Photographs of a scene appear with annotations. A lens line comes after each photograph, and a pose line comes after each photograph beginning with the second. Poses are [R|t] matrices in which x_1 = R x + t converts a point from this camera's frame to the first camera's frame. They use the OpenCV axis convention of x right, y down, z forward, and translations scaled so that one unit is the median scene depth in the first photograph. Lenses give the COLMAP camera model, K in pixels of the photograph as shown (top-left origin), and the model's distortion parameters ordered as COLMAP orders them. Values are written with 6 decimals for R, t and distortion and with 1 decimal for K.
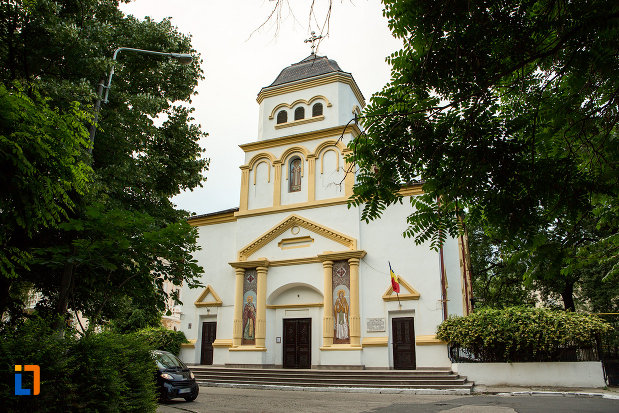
lens RADIAL K [[448.9, 0, 309.5], [0, 448.9, 206.5], [0, 0, 1]] dist [-0.163186, 0.000496]
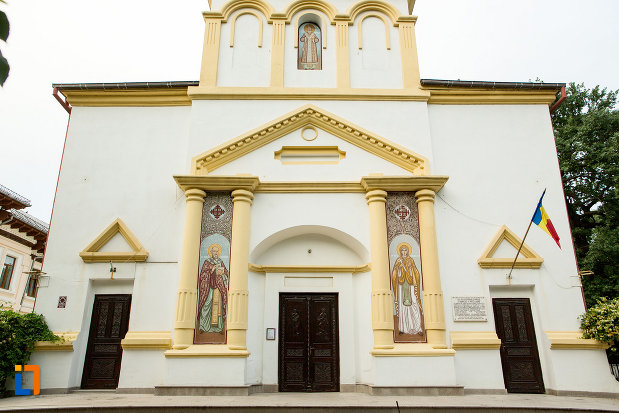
lens RADIAL K [[429.6, 0, 309.5], [0, 429.6, 206.5], [0, 0, 1]] dist [-0.037260, 0.003082]
pose [[0.919355, 0.124313, 0.373273, -0.226699], [-0.126837, 0.991762, -0.017898, 0.156997], [-0.372423, -0.030890, 0.927549, 0.521181]]
